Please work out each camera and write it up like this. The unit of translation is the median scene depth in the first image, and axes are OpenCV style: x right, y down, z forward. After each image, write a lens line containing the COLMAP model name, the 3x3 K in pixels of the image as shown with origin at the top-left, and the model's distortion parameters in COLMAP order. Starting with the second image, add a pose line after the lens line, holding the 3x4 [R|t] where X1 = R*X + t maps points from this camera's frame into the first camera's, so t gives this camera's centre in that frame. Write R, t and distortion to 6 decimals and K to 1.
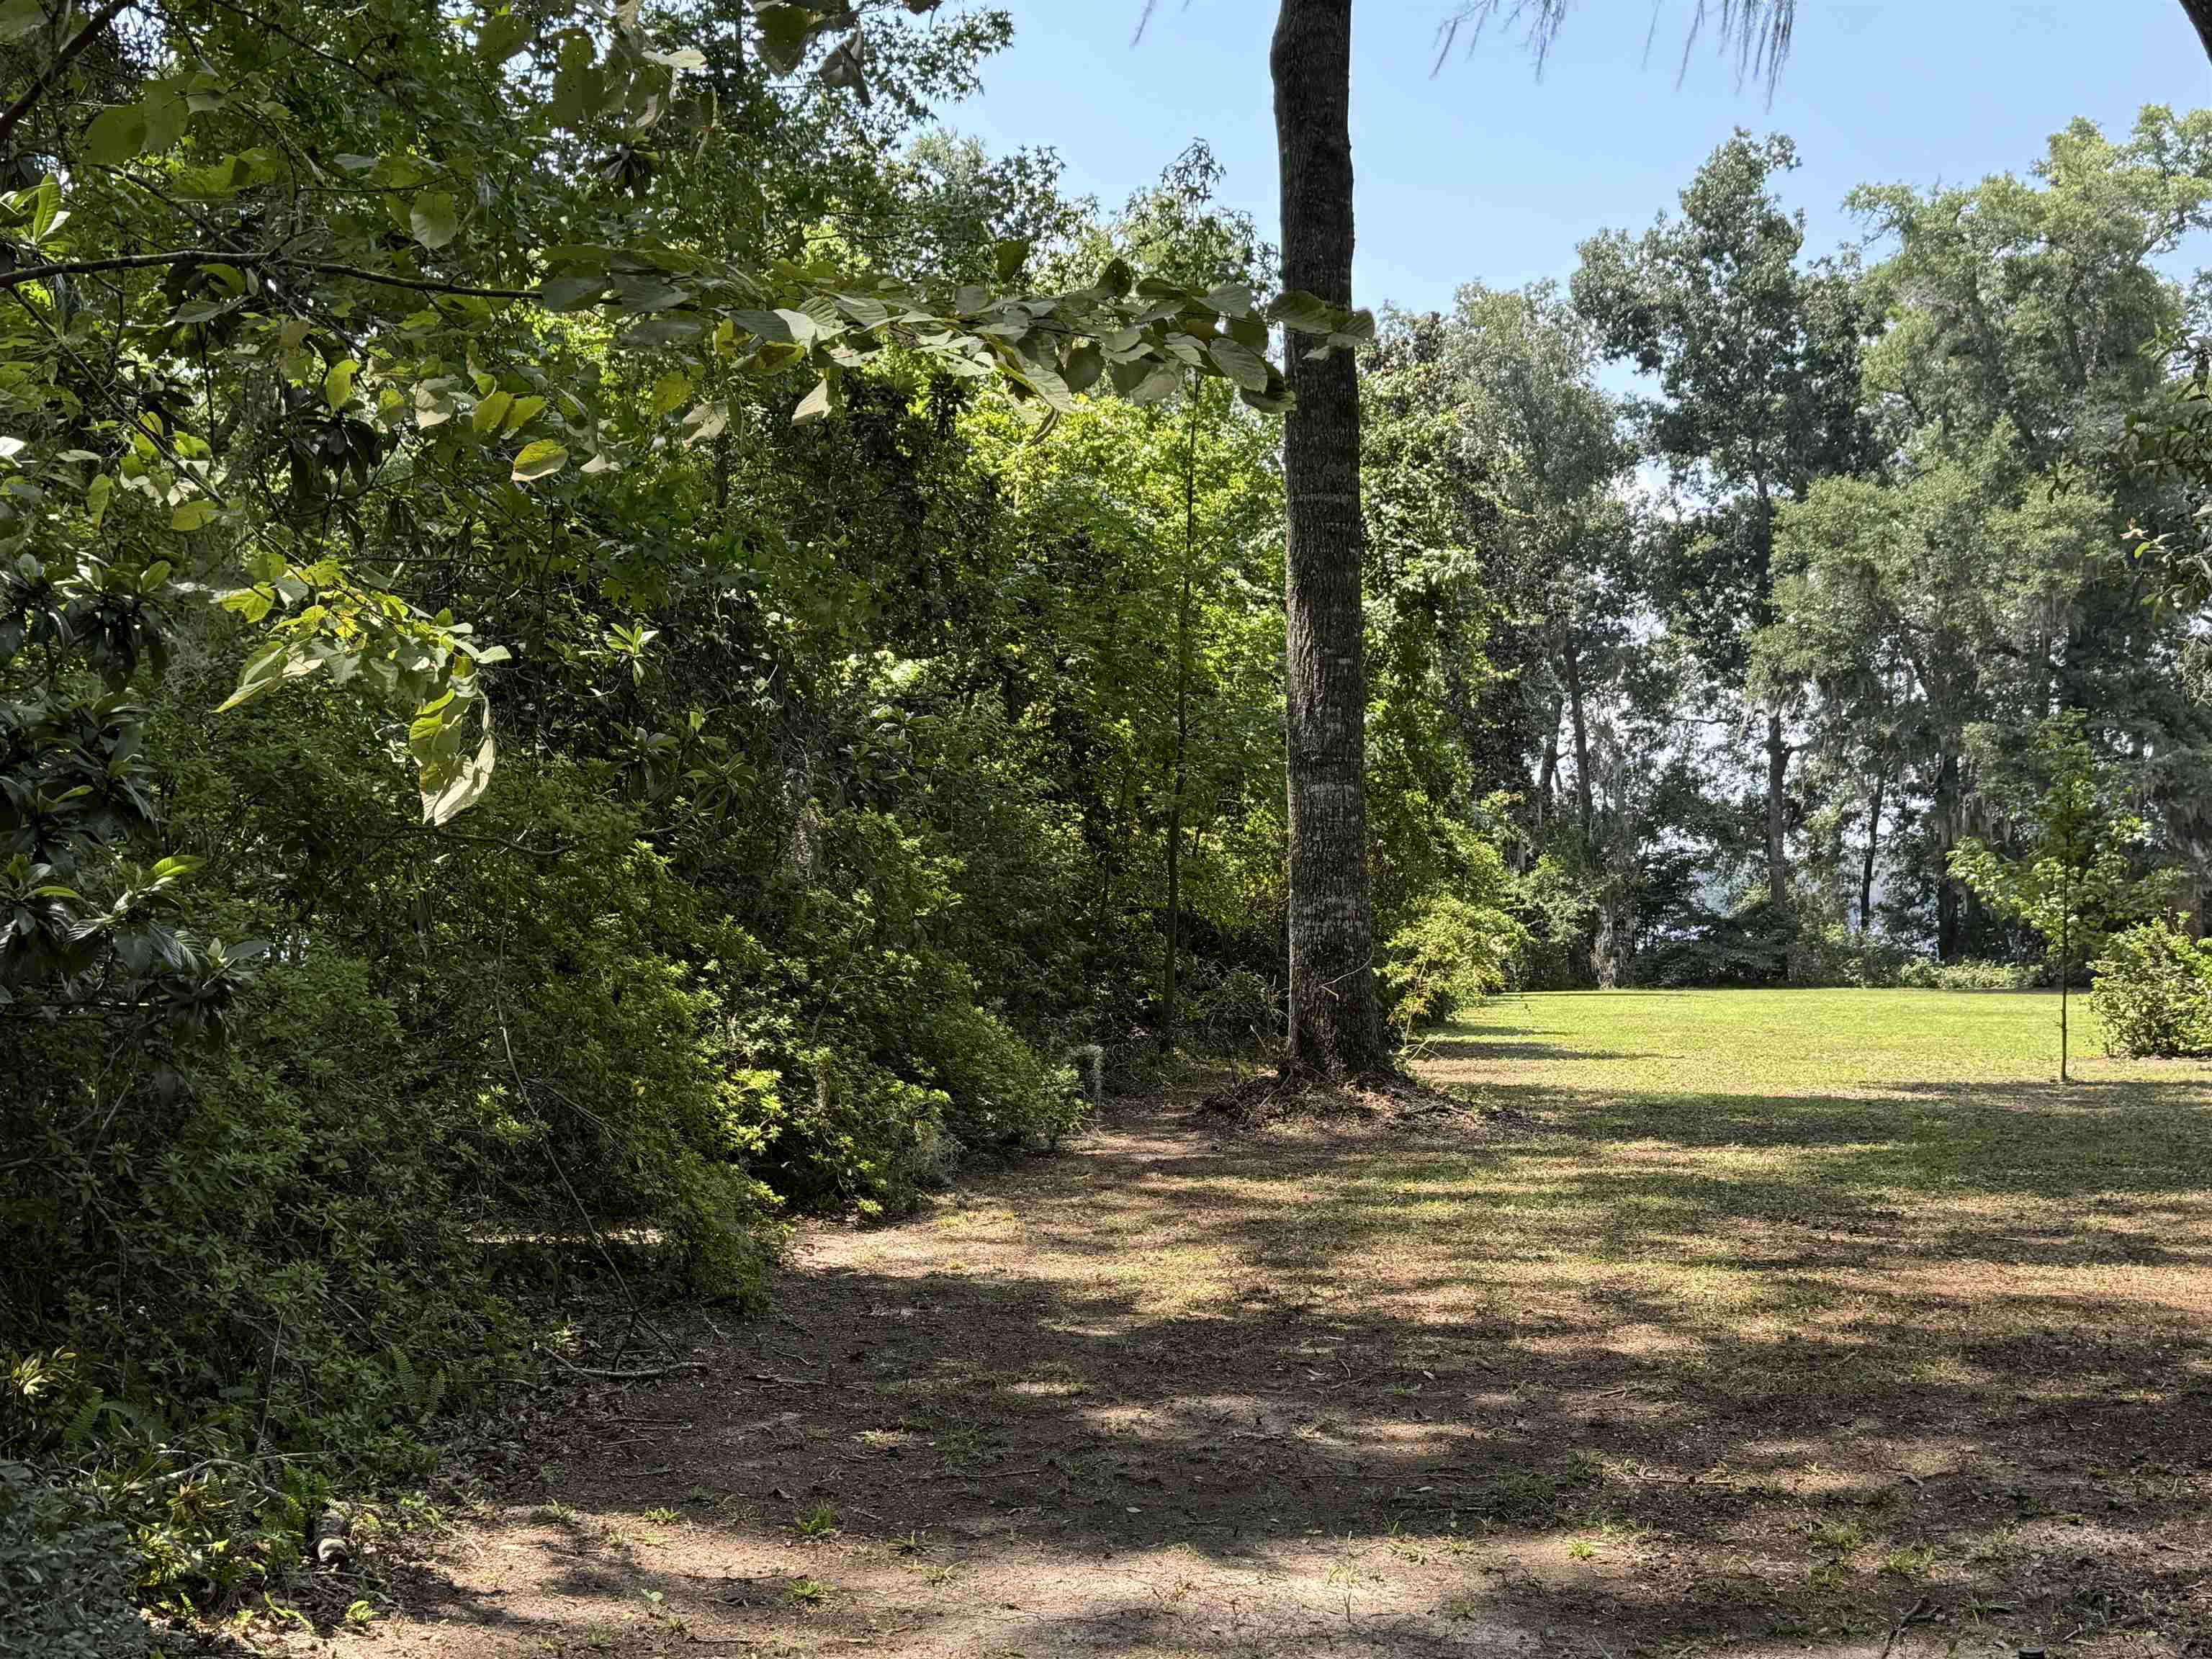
lens RADIAL K [[2435.9, 0, 1106.0], [0, 2435.9, 829.5], [0, 0, 1]] dist [0.015099, -0.017229]
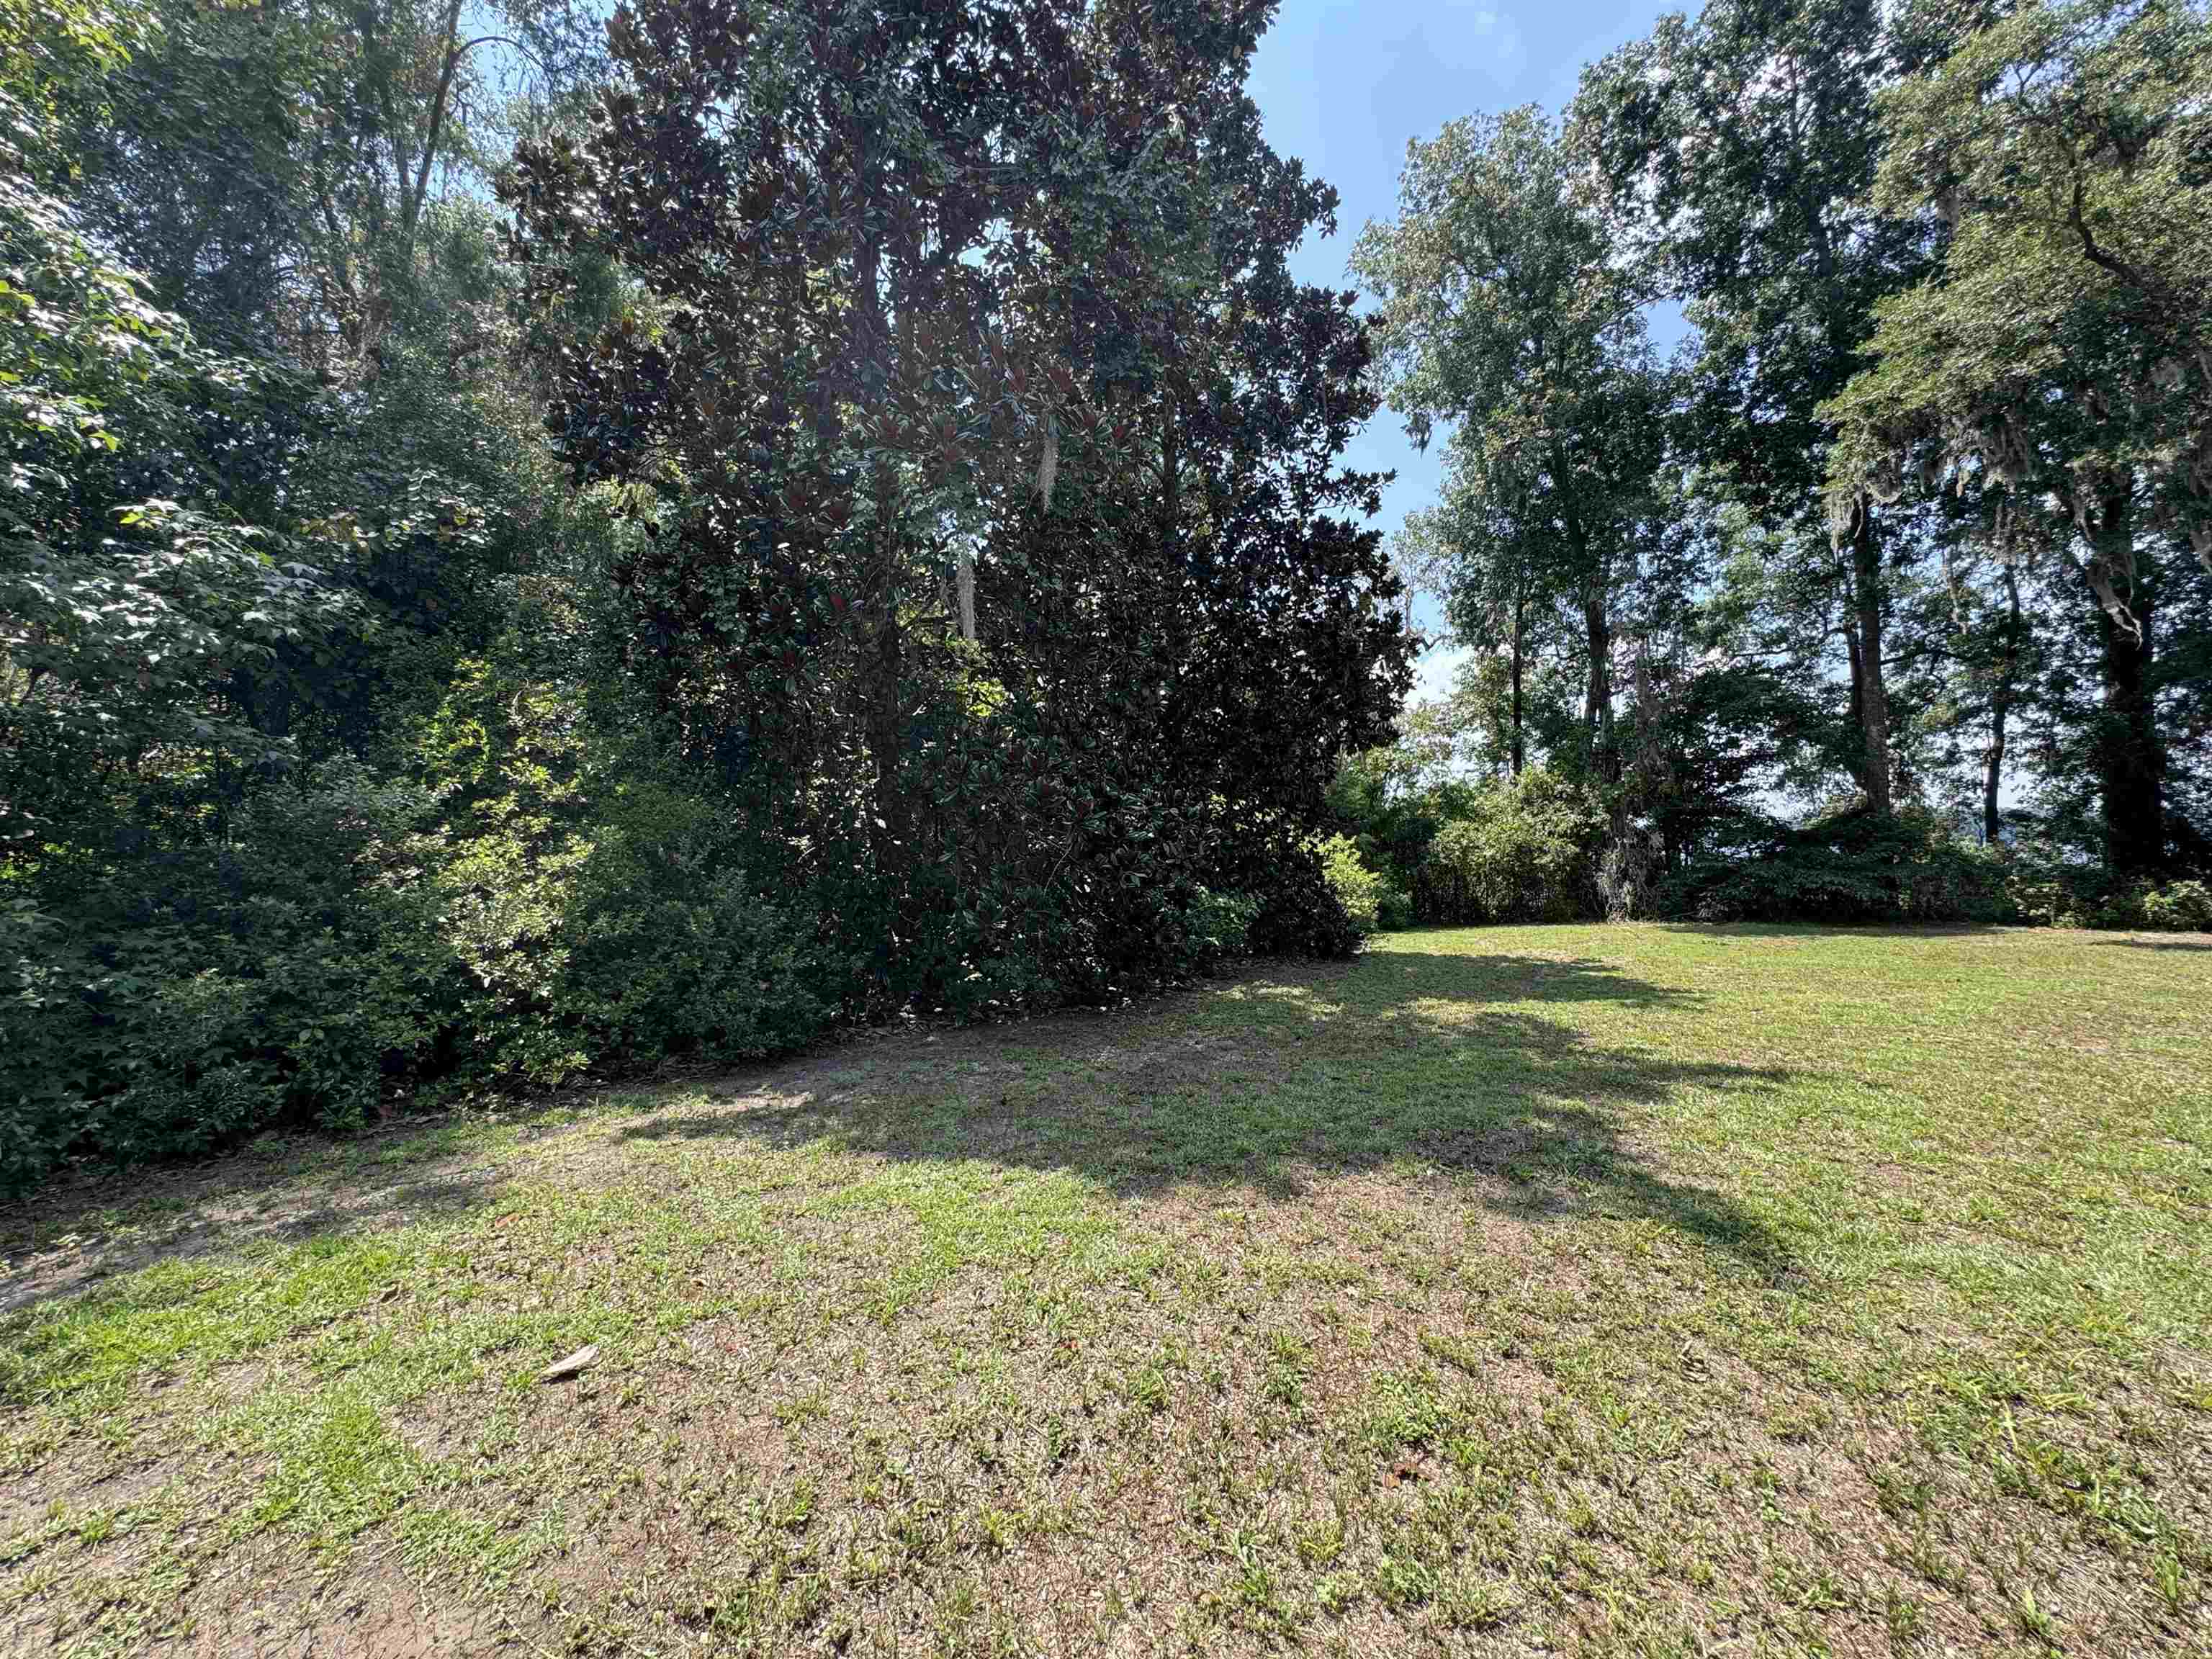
lens RADIAL K [[891.3, 0, 1106.0], [0, 891.3, 829.5], [0, 0, 1]] dist [-0.000390, -0.000088]
pose [[0.916736, -0.025485, -0.398680, 0.158777], [0.031303, 0.999477, 0.008090, 0.026205], [0.398265, -0.019896, 0.917055, 0.626383]]
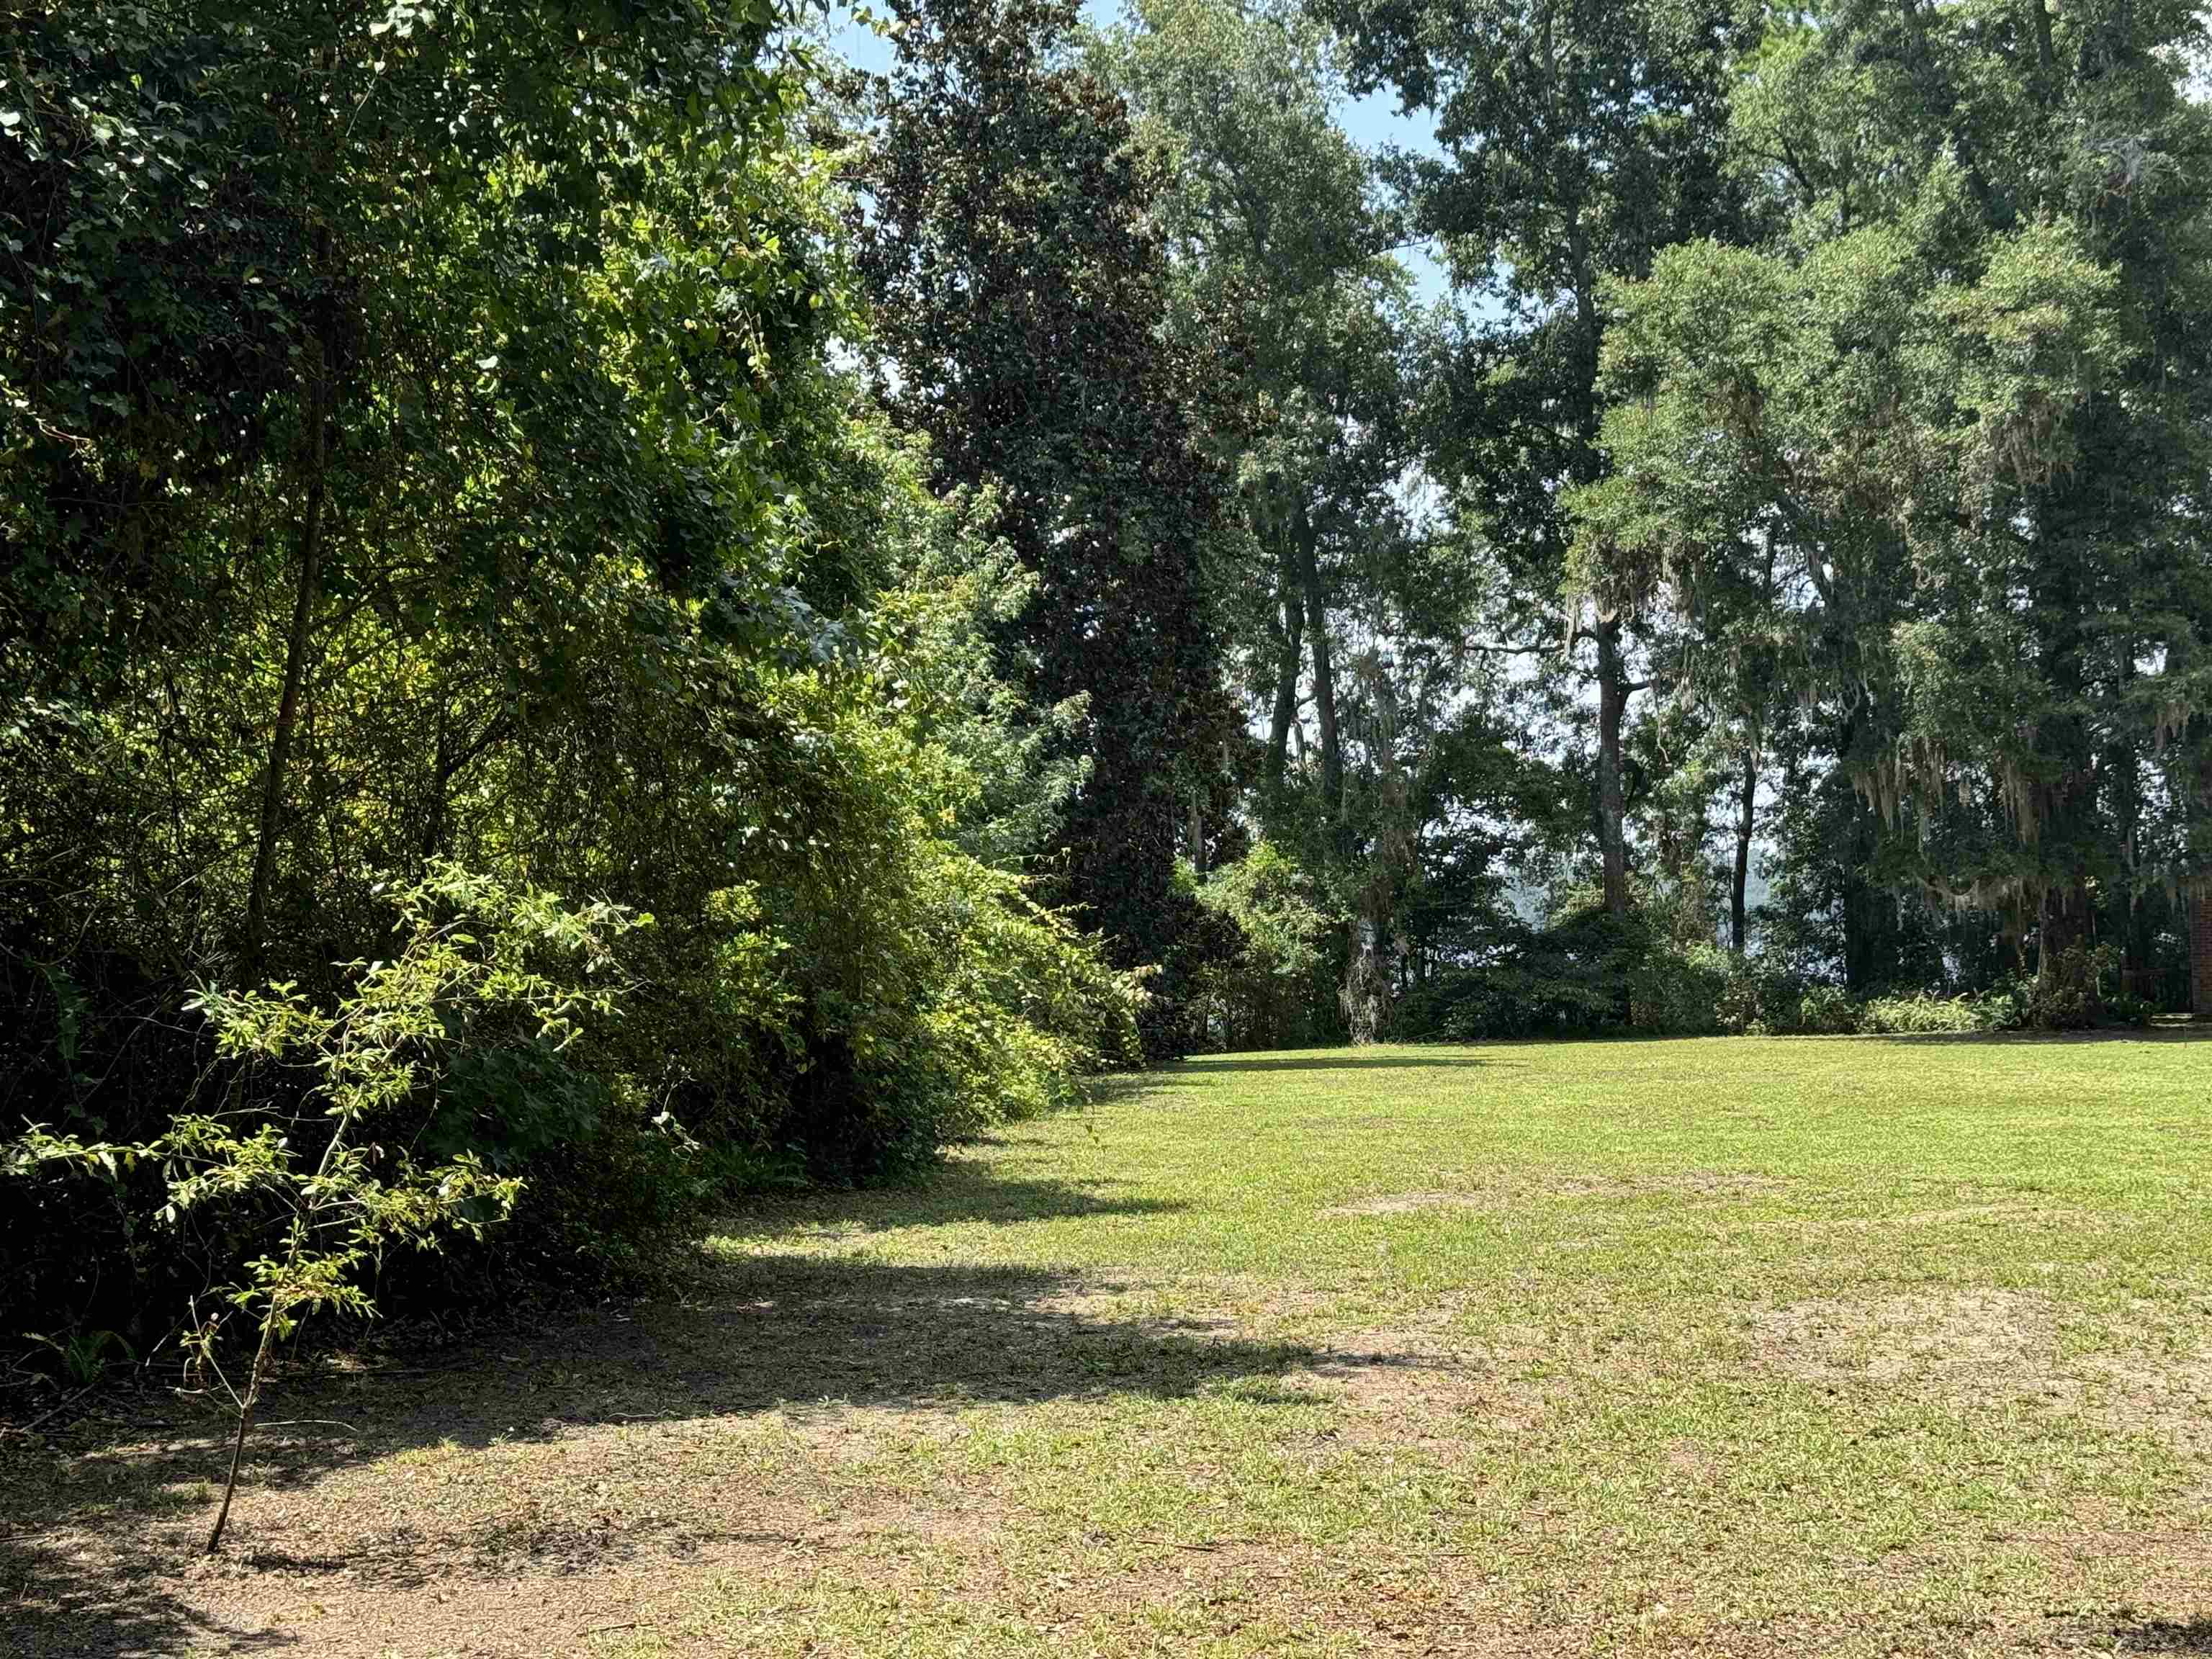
lens RADIAL K [[3306.4, 0, 1106.0], [0, 3306.4, 829.5], [0, 0, 1]] dist [-0.018931, 0.024427]
pose [[0.993151, -0.011364, 0.116284, 0.032606], [0.011046, 0.999933, 0.003378, 0.003898], [-0.116314, -0.002070, 0.993210, 0.118999]]
